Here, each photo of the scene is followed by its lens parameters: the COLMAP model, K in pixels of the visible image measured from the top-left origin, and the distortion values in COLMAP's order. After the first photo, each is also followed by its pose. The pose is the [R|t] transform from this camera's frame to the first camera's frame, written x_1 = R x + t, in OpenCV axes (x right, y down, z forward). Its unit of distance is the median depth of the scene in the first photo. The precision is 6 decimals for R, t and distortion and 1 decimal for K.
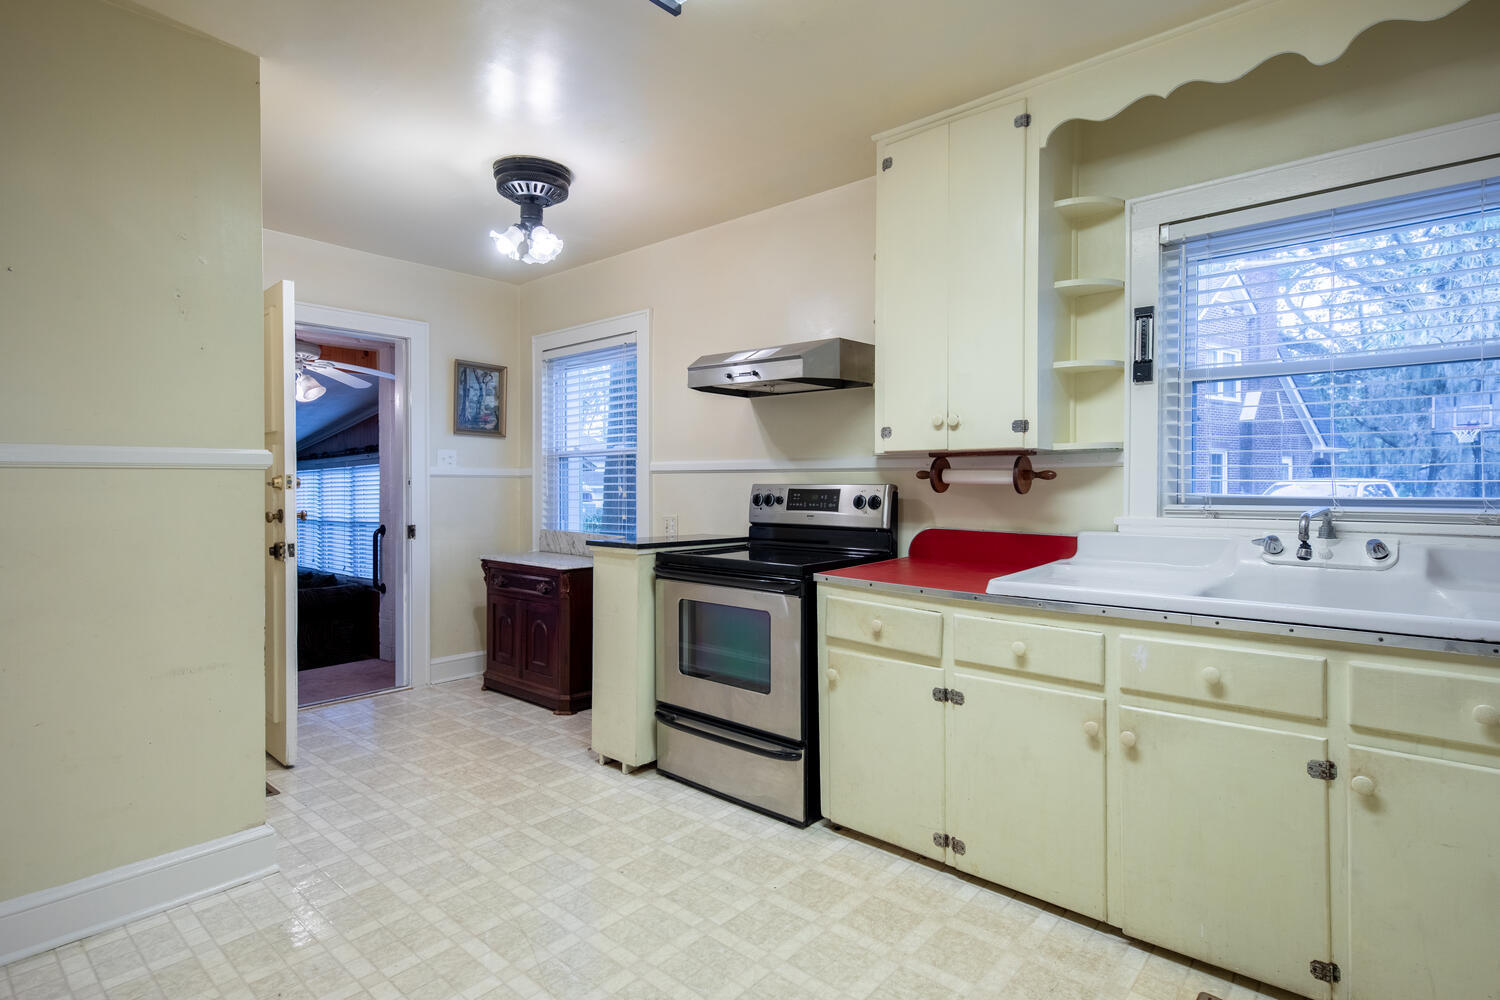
lens RADIAL K [[790.8, 0, 740.2], [0, 790.8, 494.7], [0, 0, 1]] dist [0.010191, 0.000229]
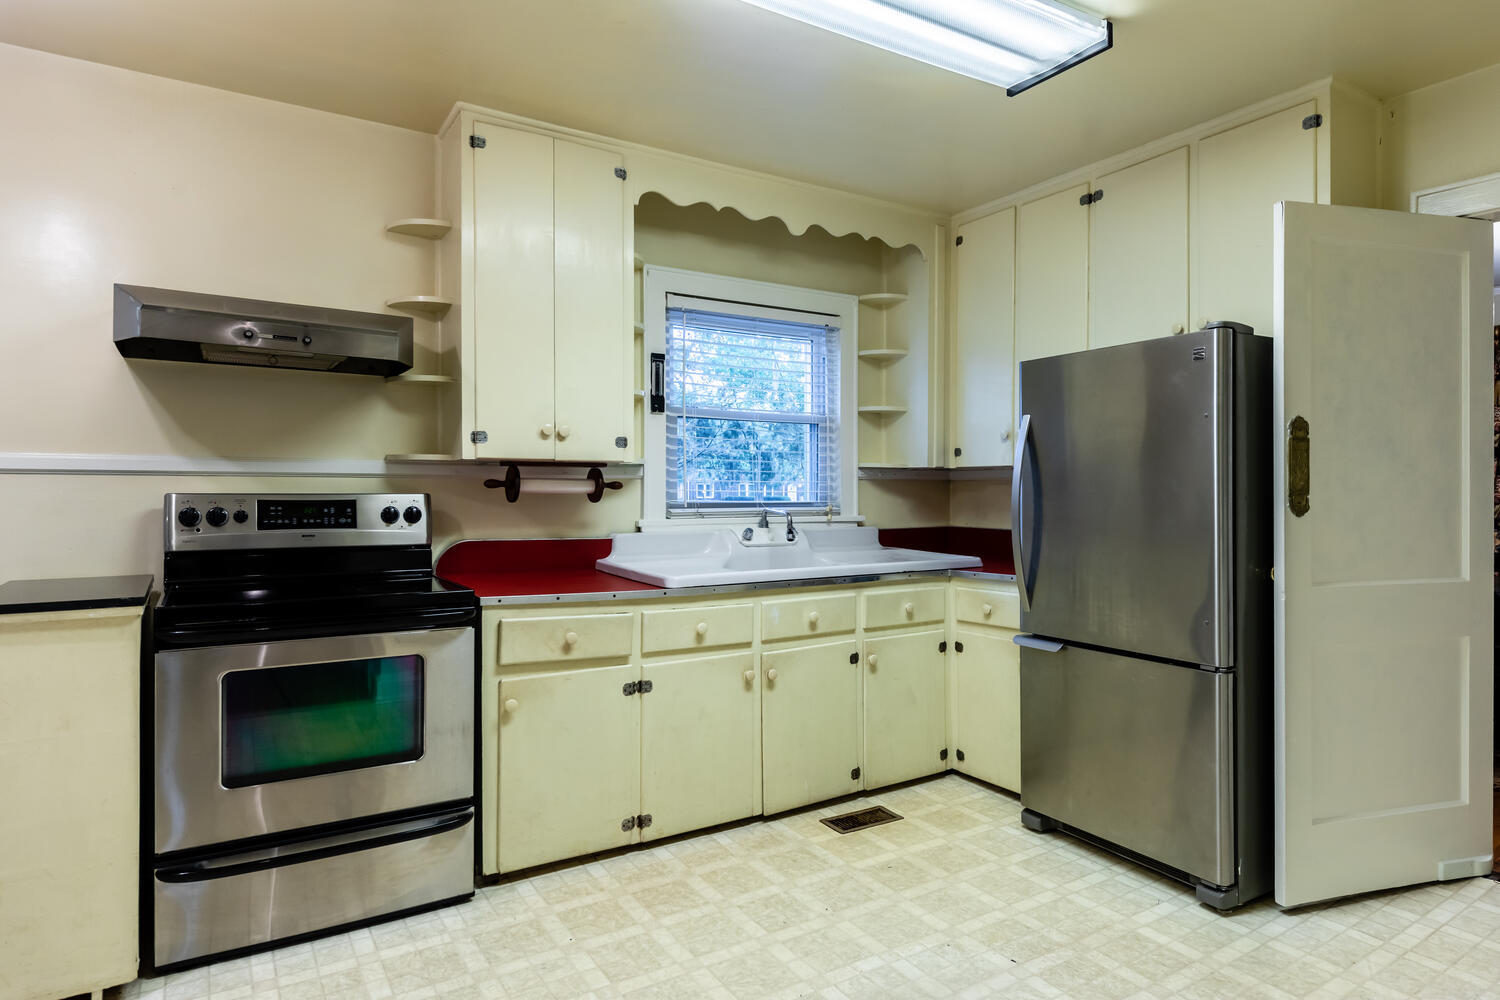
lens RADIAL K [[860.1, 0, 779.8], [0, 860.1, 496.8], [0, 0, 1]] dist [0.005711, -0.003510]
pose [[0.252188, -0.005902, 0.967660, -0.741636], [0.012457, 0.999918, 0.002852, -0.008828], [-0.967598, 0.011335, 0.252241, 0.451550]]
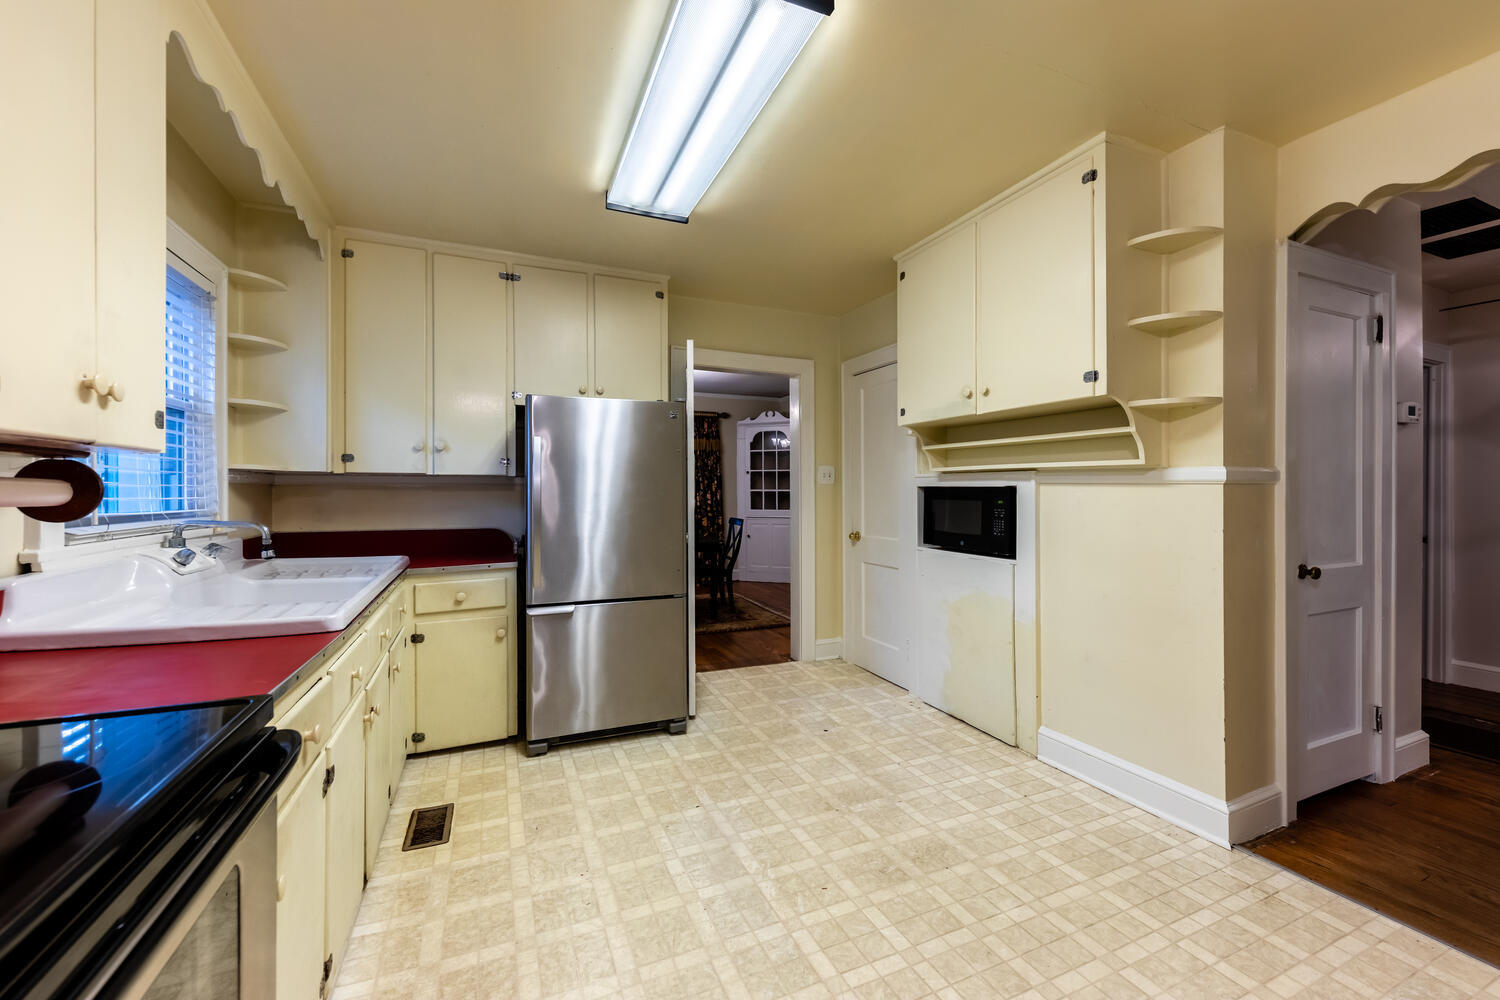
lens RADIAL K [[594.0, 0, 739.2], [0, 594.0, 493.3], [0, 0, 1]] dist [0.009529, -0.000955]
pose [[-0.908962, 0.002932, 0.416868, -0.300425], [0.010095, 0.999837, 0.014979, -0.024327], [-0.416756, 0.017823, -0.908843, 1.203443]]
